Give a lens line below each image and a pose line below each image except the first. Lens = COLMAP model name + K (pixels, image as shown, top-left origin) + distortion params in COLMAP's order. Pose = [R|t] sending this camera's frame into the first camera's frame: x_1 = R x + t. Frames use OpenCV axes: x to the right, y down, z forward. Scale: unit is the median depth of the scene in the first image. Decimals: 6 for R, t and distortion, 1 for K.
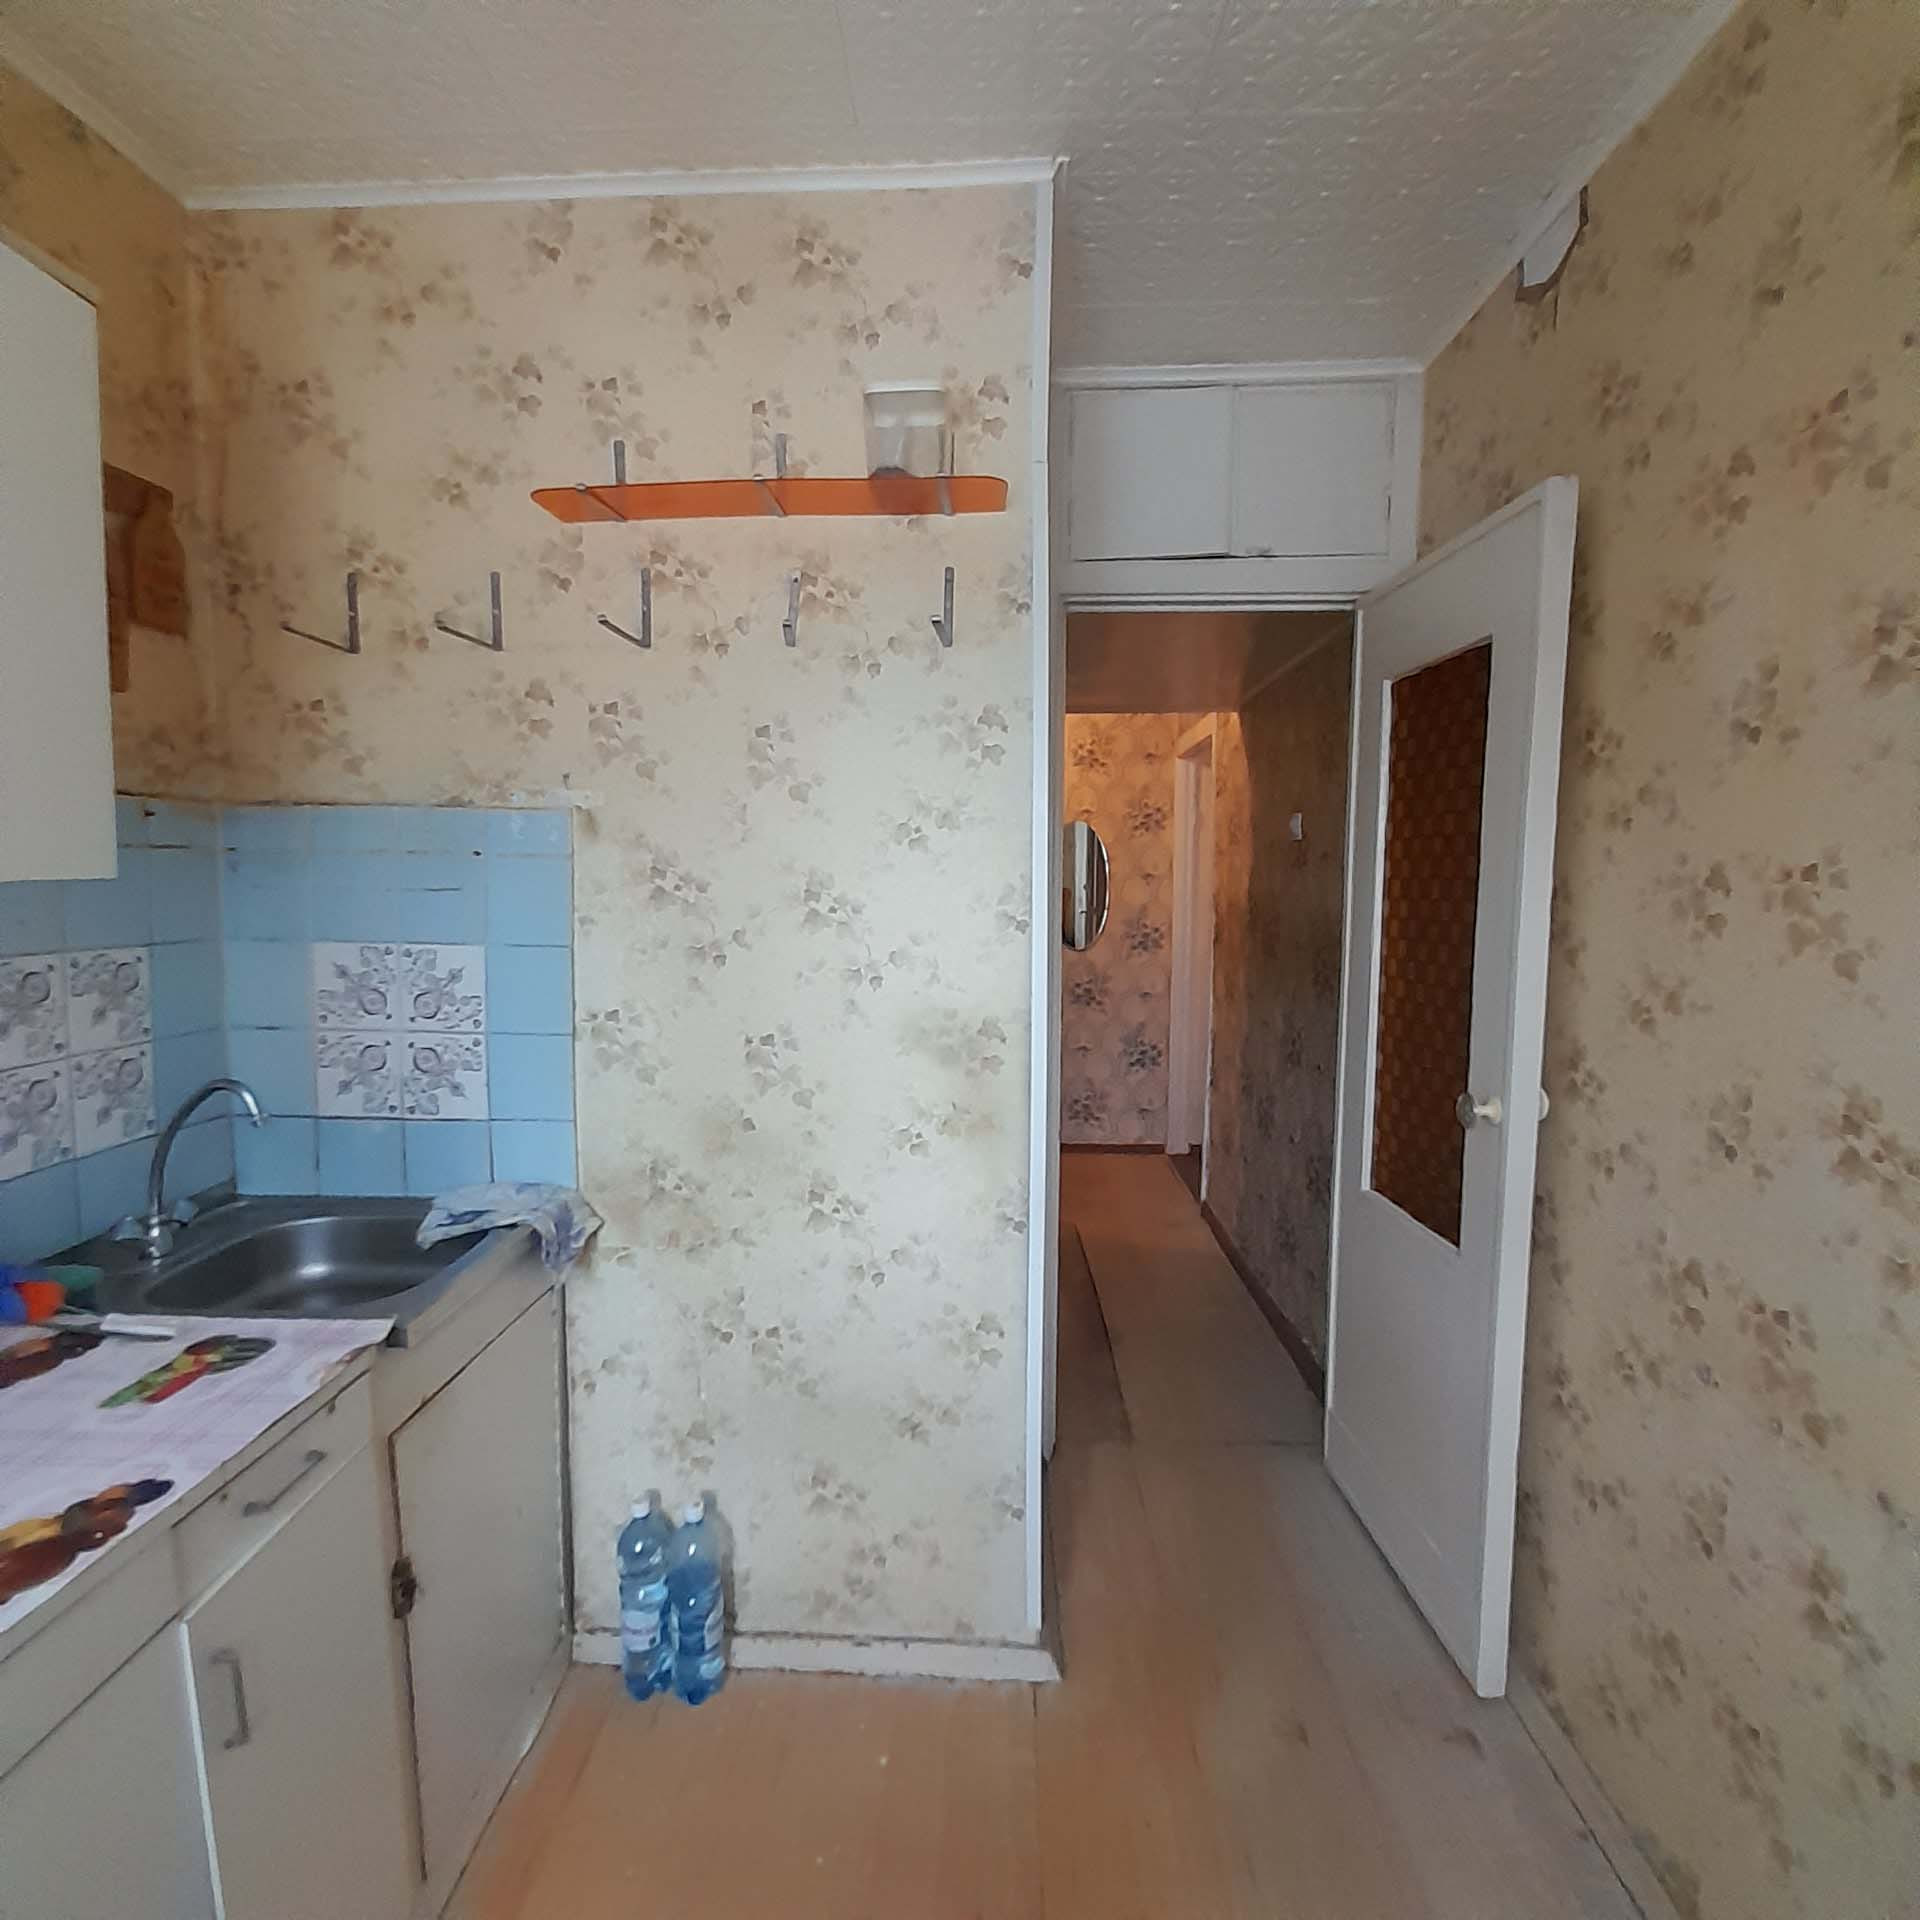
lens RADIAL K [[1007.8, 0, 949.3], [0, 1007.8, 949.7], [0, 0, 1]] dist [0.002347, -0.007988]
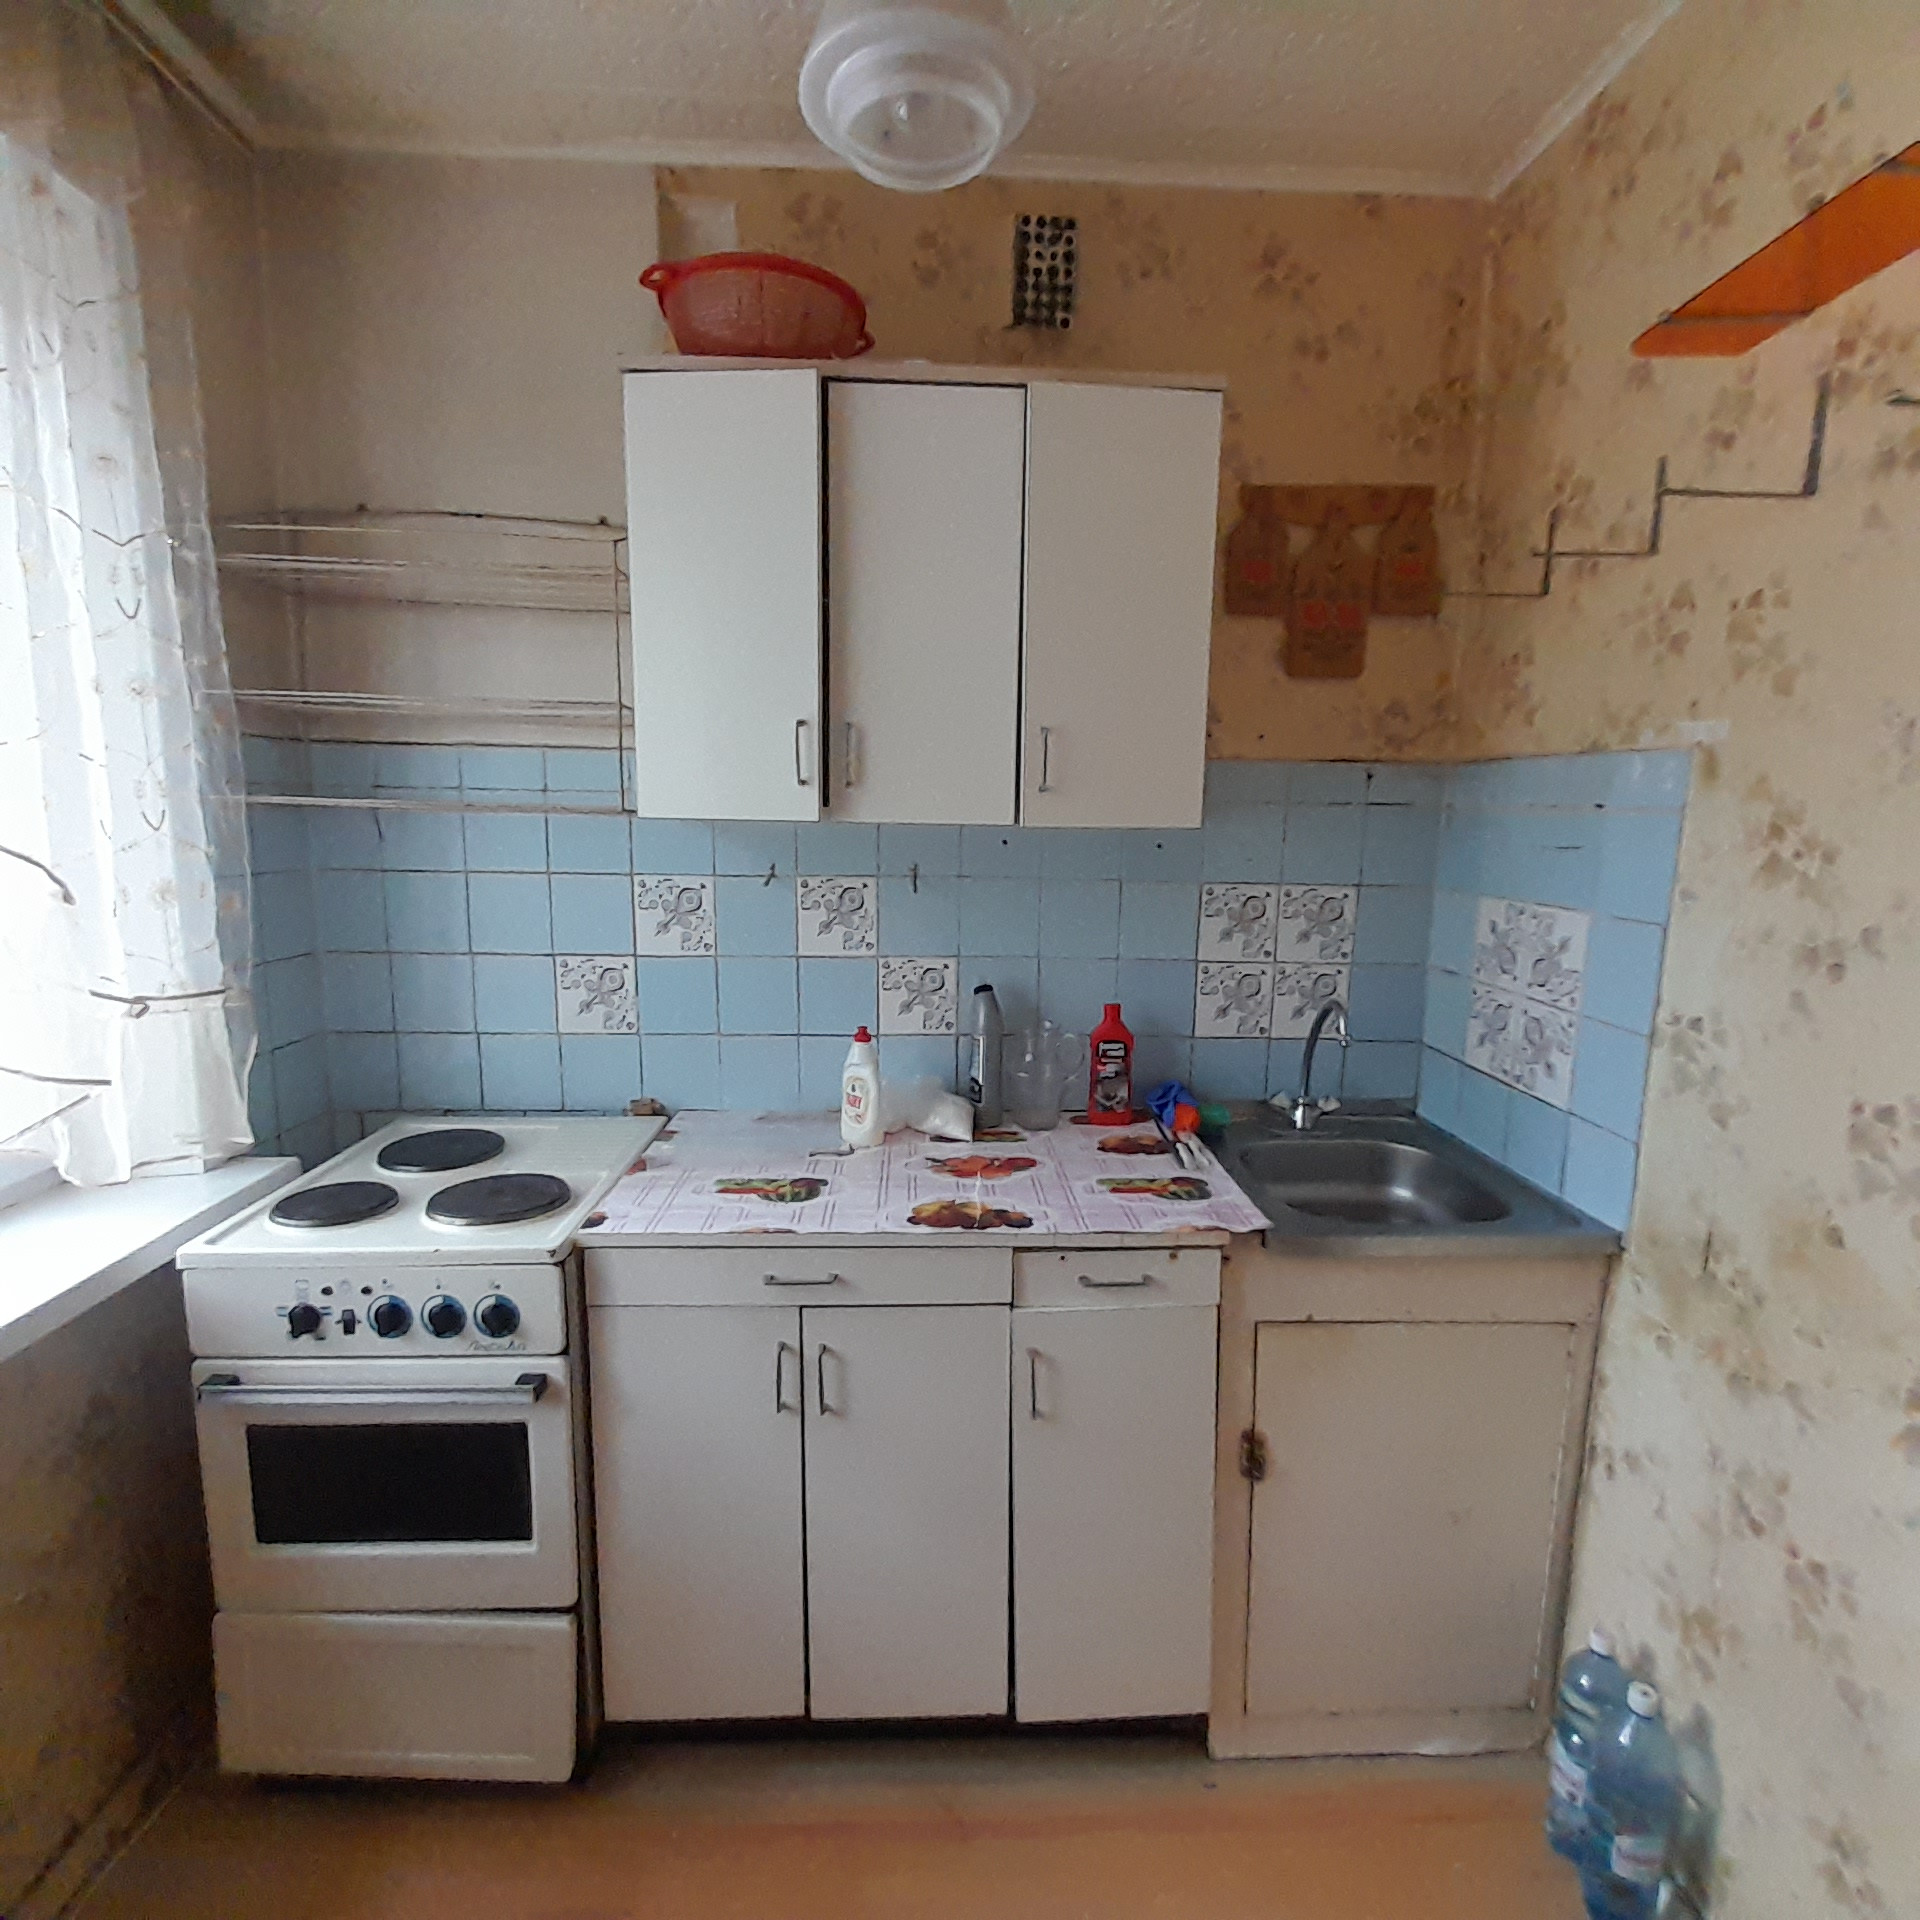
lens RADIAL K [[1007.8, 0, 965.3], [0, 1007.8, 963.3], [0, 0, 1]] dist [0.002347, -0.007988]
pose [[0.071284, 0.141509, -0.987367, 0.360371], [-0.091173, 0.986666, 0.134826, -0.030542], [0.993280, 0.080410, 0.083235, 0.401650]]
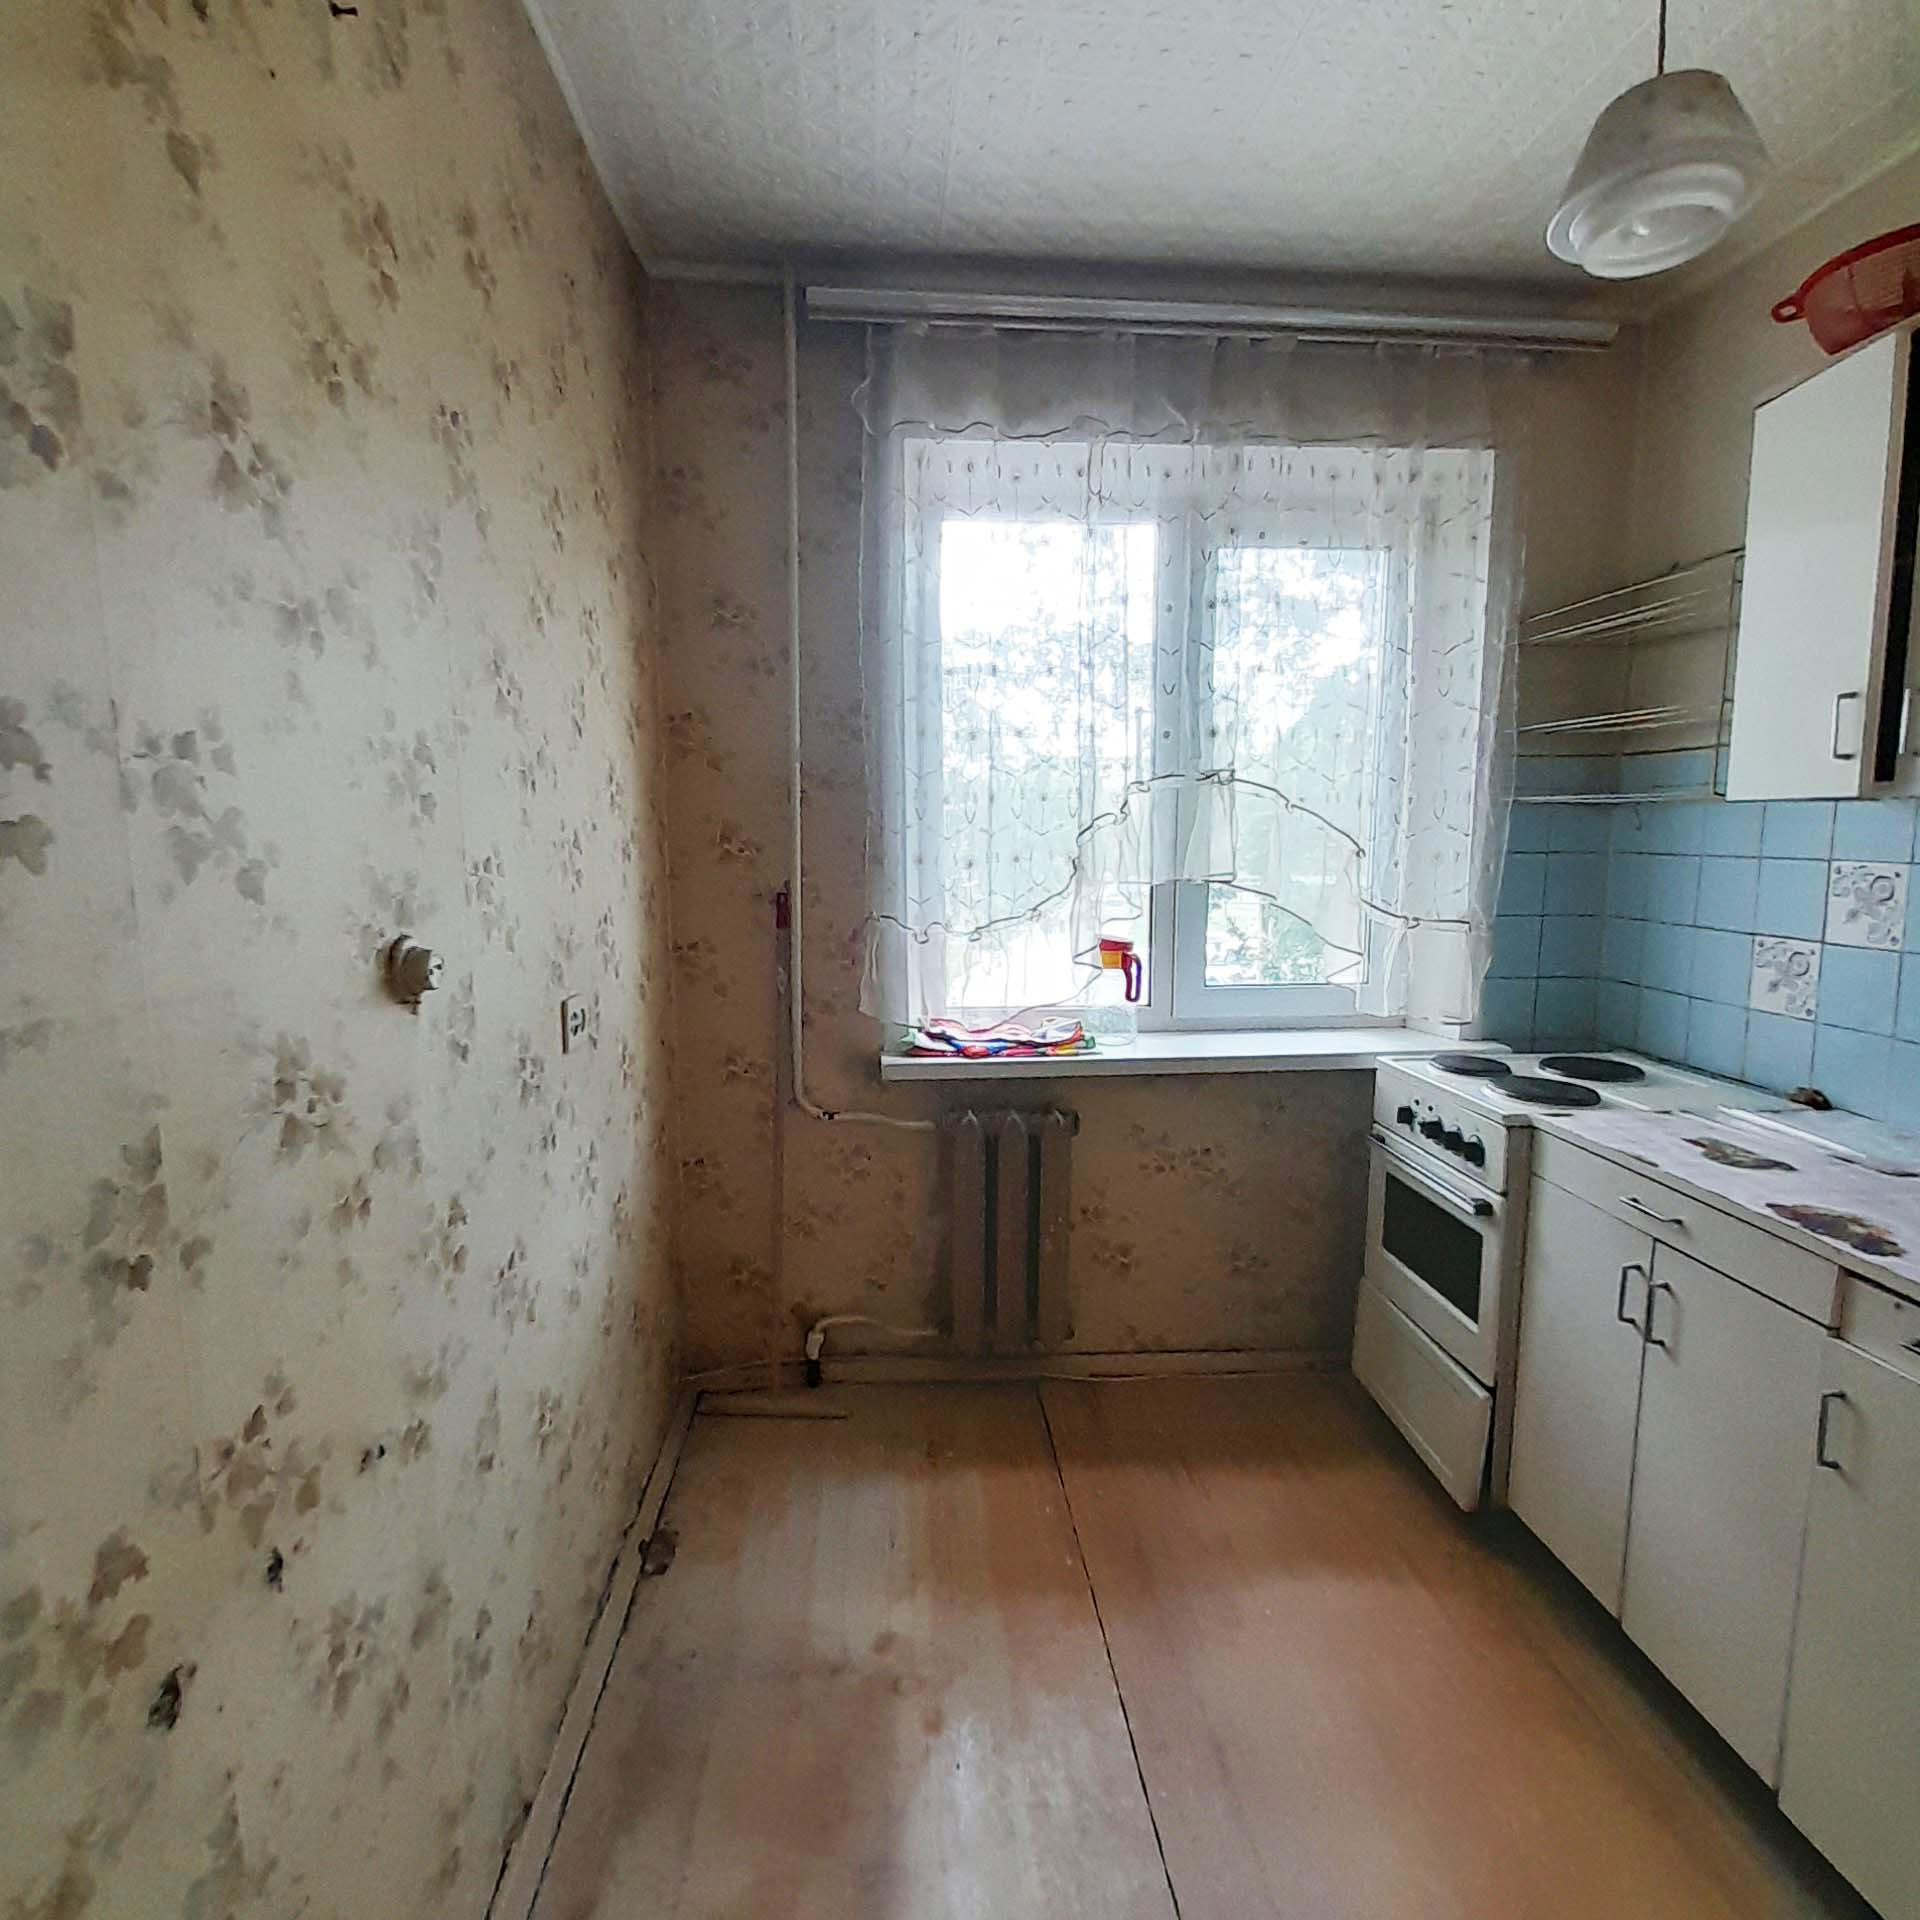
lens RADIAL K [[1007.8, 0, 974.4], [0, 1007.8, 962.1], [0, 0, 1]] dist [0.002347, -0.007988]
pose [[-0.992435, 0.015415, -0.121801, 0.288886], [-0.009820, 0.978940, 0.203910, -0.050102], [0.122379, 0.203563, -0.971383, 1.103833]]
